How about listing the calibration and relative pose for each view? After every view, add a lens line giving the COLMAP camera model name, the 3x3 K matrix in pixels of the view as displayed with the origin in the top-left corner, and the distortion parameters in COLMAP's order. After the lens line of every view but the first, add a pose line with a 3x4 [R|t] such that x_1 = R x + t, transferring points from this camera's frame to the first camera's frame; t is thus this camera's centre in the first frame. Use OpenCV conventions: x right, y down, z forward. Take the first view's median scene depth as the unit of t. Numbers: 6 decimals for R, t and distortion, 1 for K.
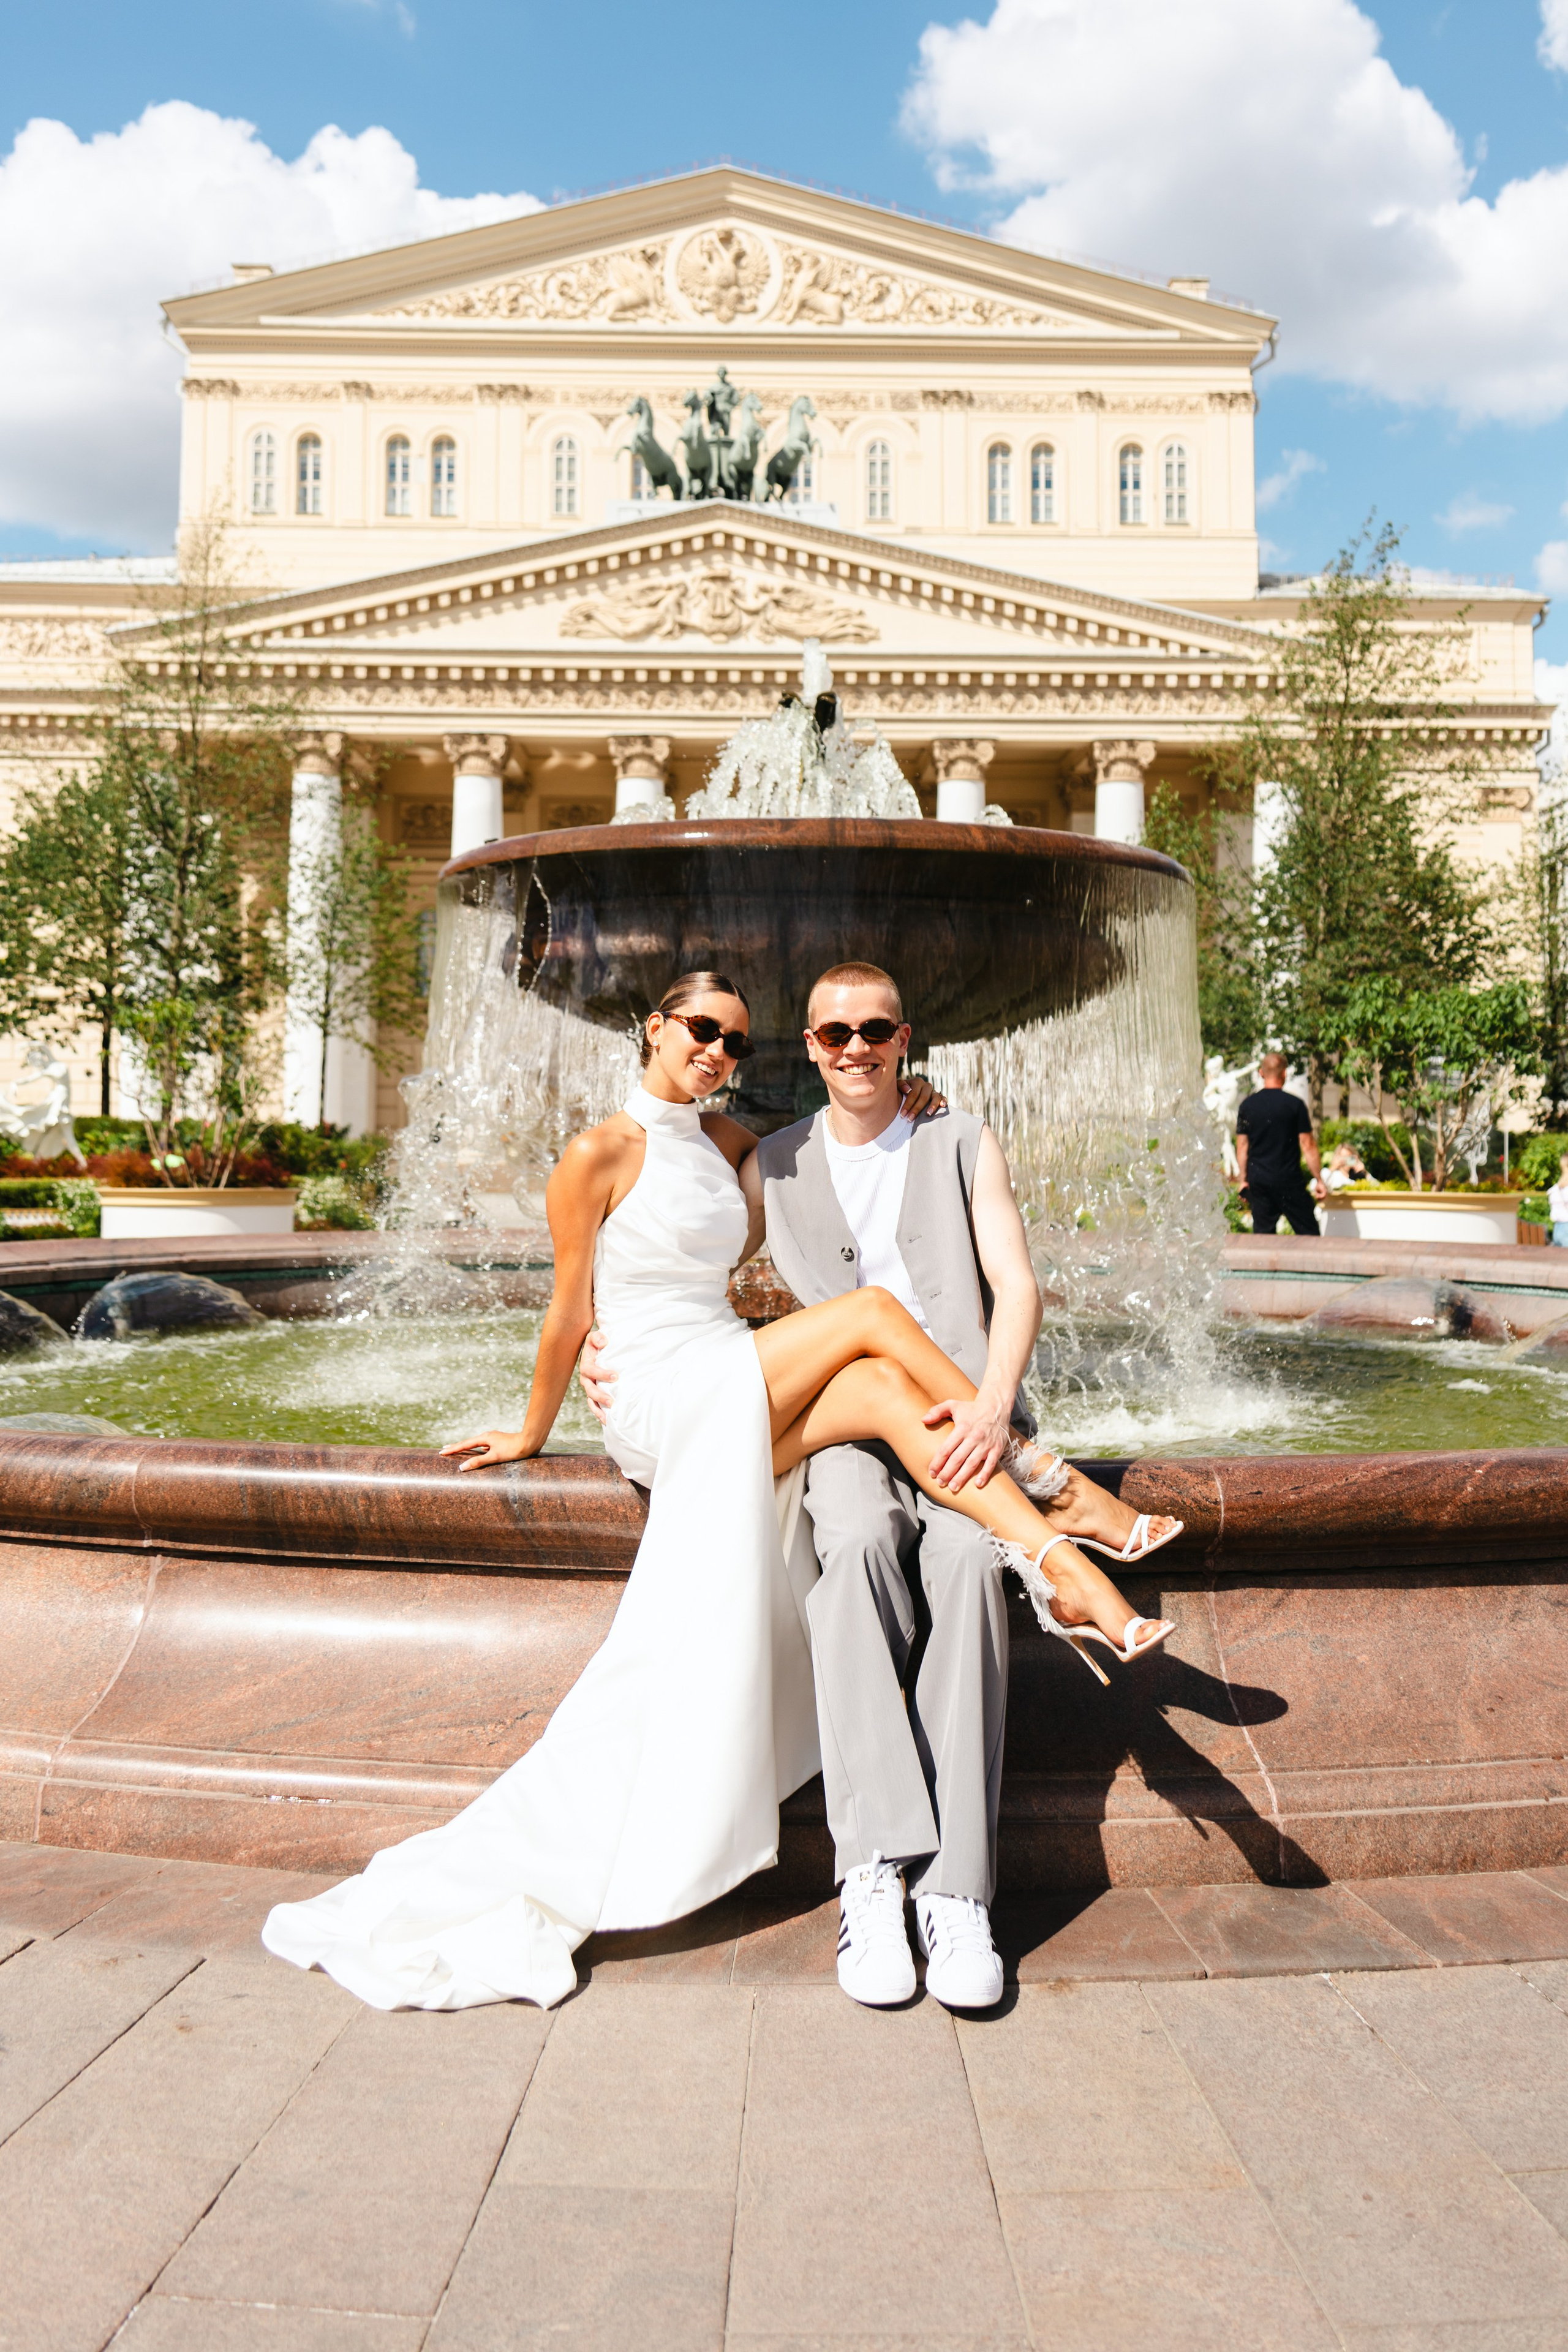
lens RADIAL K [[2000.6, 0, 790.3], [0, 2000.6, 1042.3], [0, 0, 1]] dist [0.009975, -0.009048]
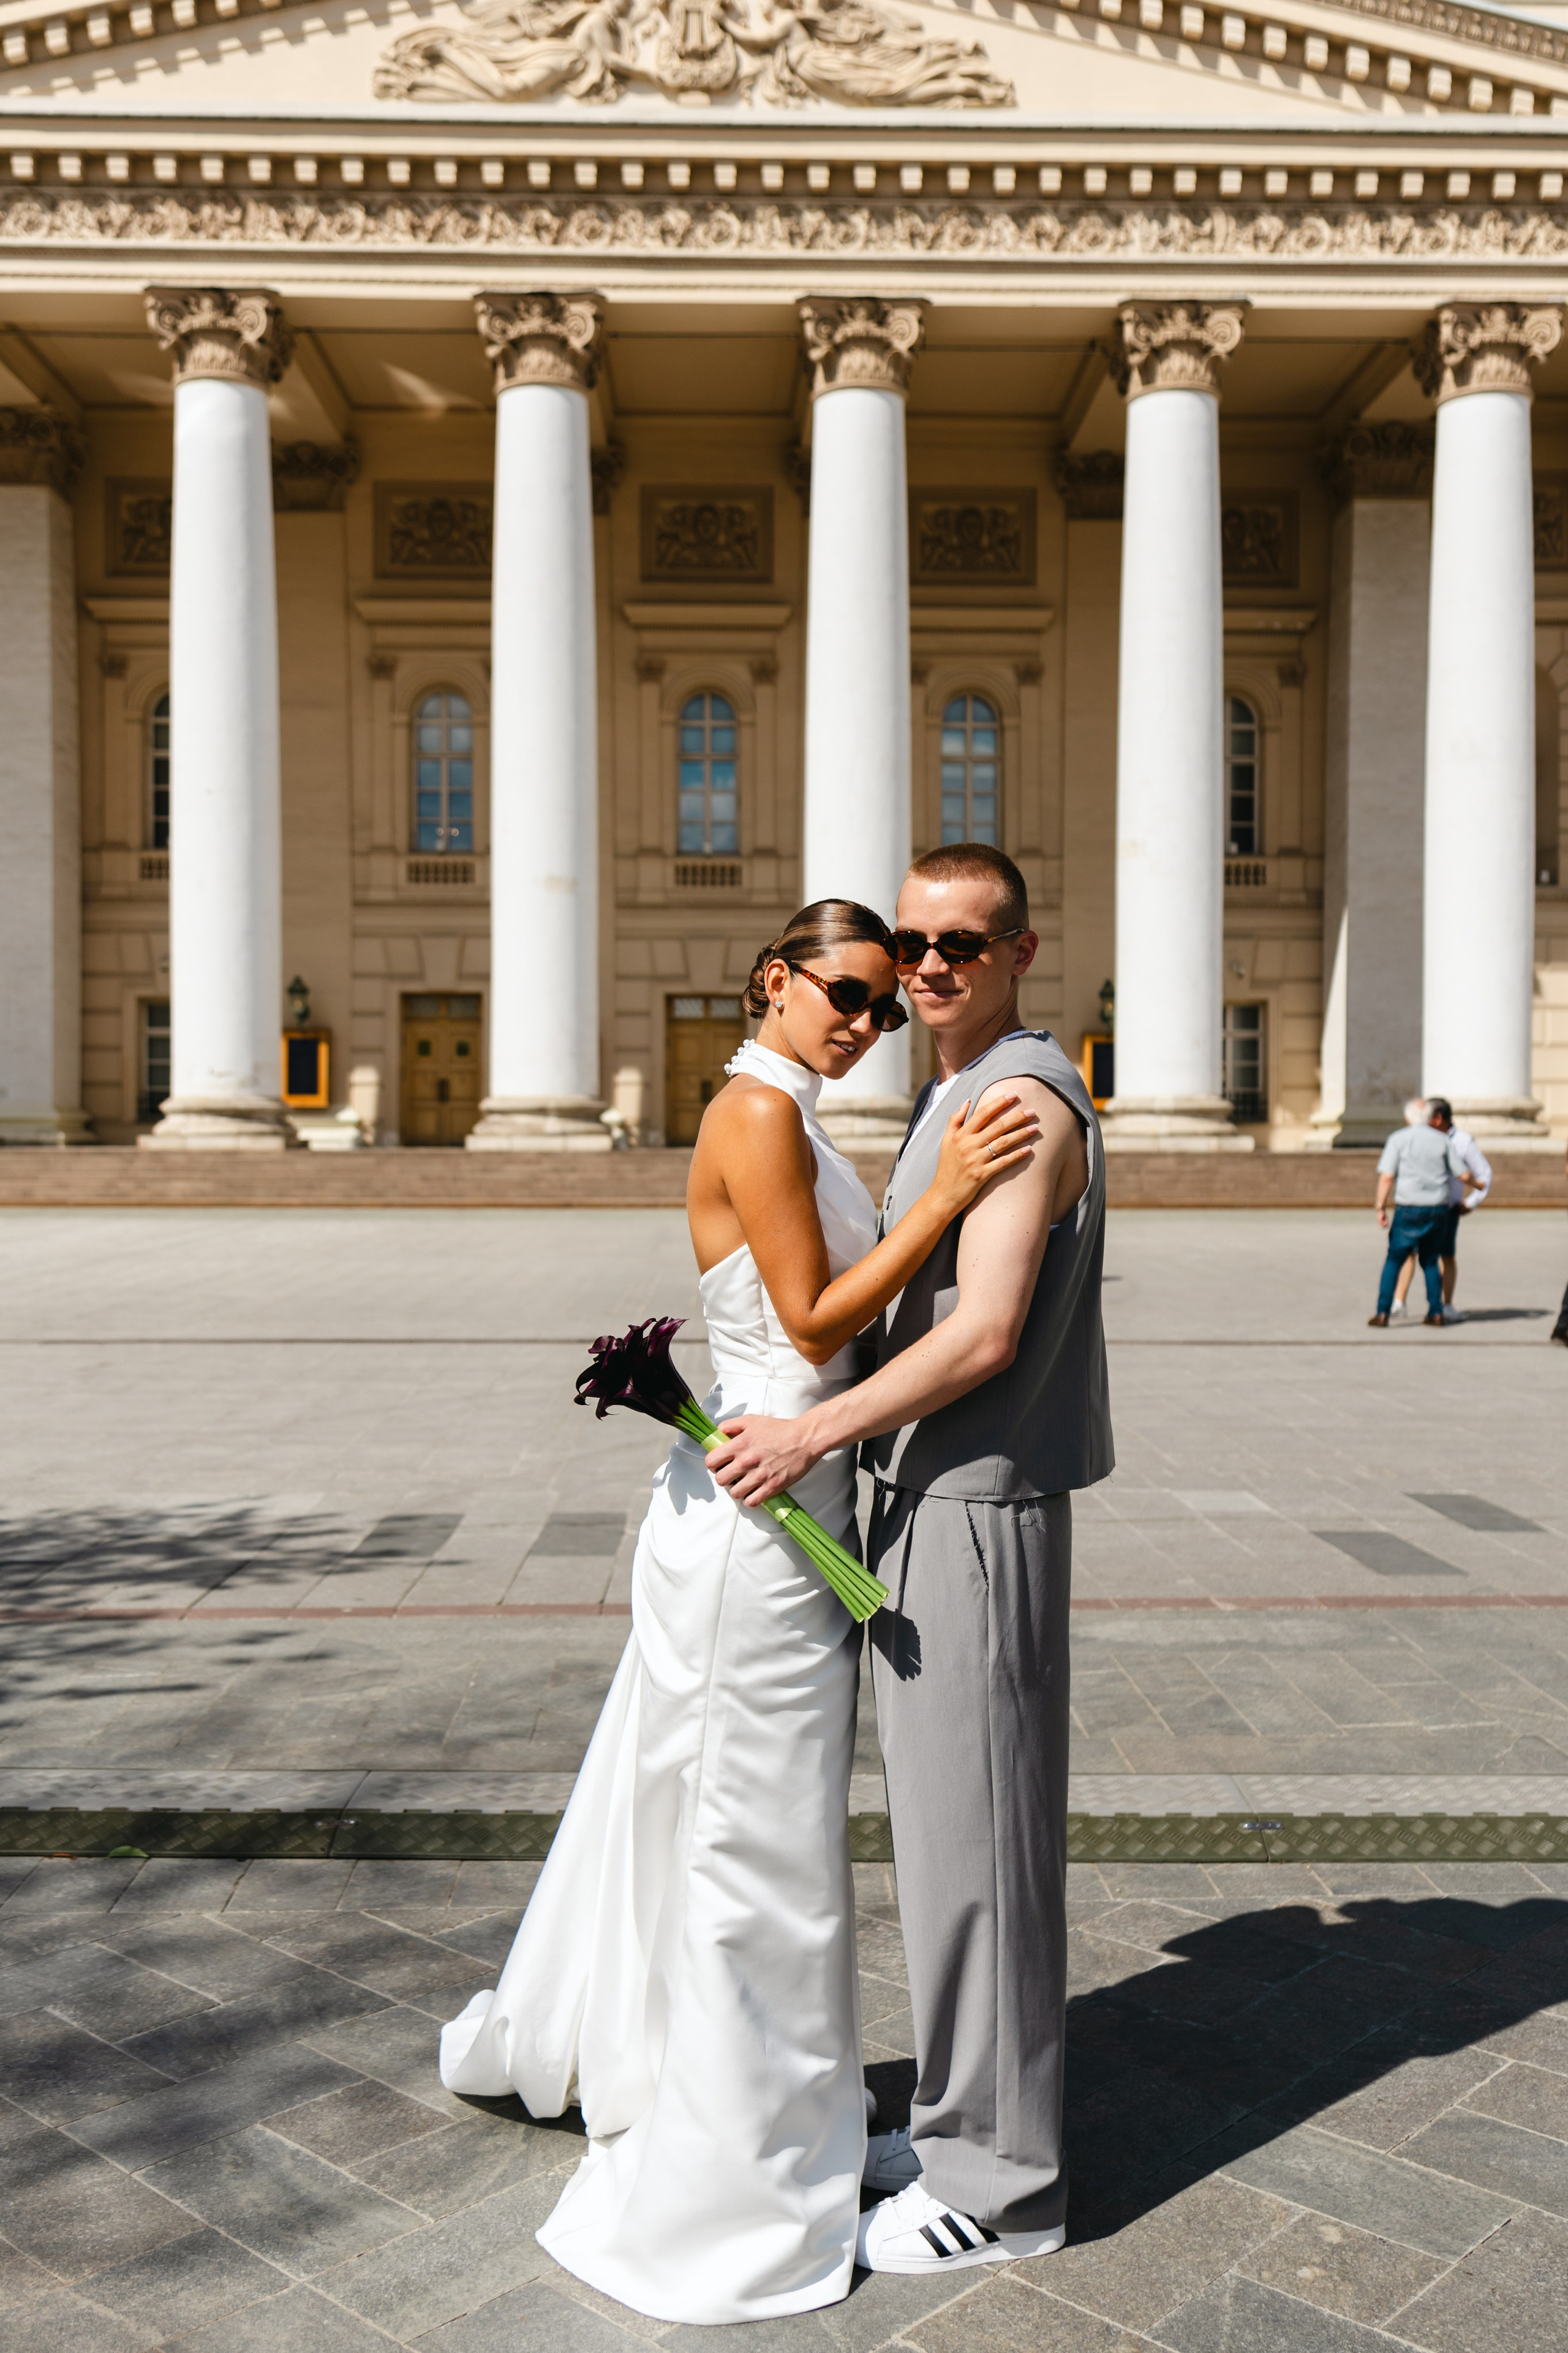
lens RADIAL K [[2180.8, 0, 792.2], [0, 2180.8, 1168.9], [0, 0, 1]] dist [0.038468, -0.040948]
pose [[0.999985, -0.002429, -0.004944, -0.009157], [0.002757, 0.997715, 0.067513, 0.027471], [0.004769, -0.067525, 0.997706, 0.432899]]
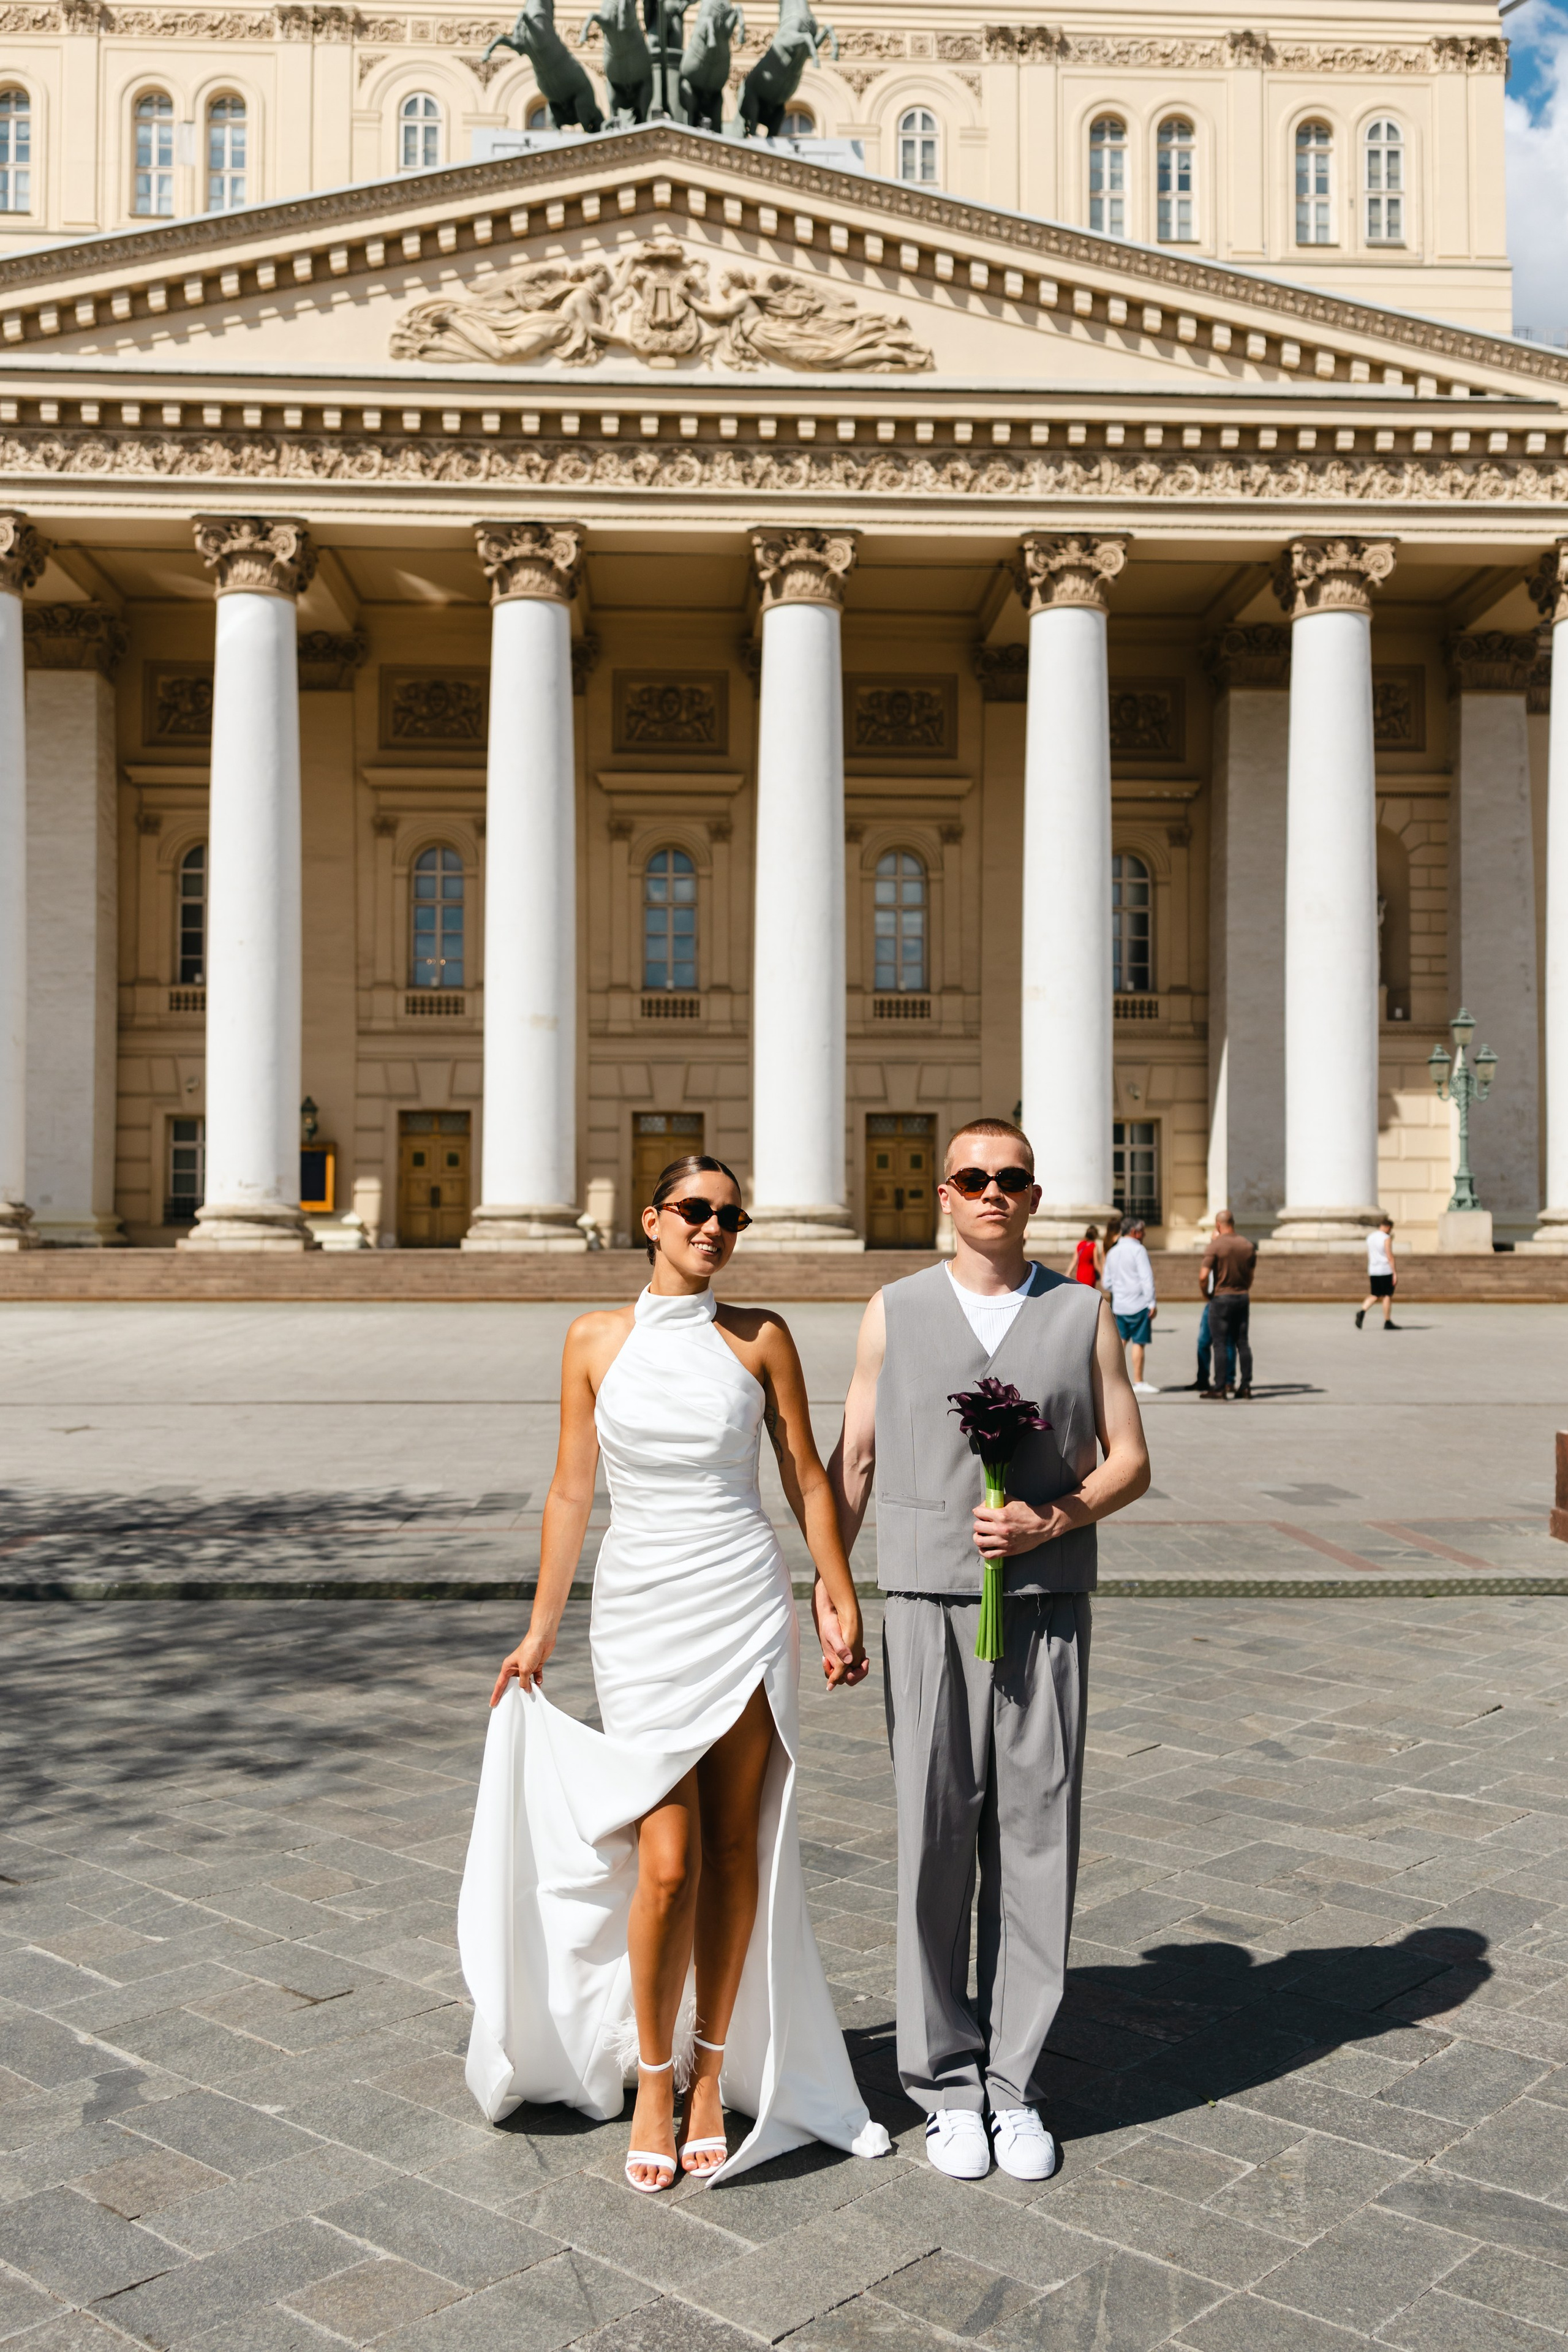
lens RADIAL K [[2141.9, 0, 791.5], [0, 2141.9, 1166.3], [0, 0, 1]] dist [0.030181, -0.021836]
pose [[0.999872, 0.000198, 0.016001, -0.007735], [-0.000573, 0.999726, 0.023394, 0.020370], [-0.015992, -0.023400, 0.999598, 0.357538]]
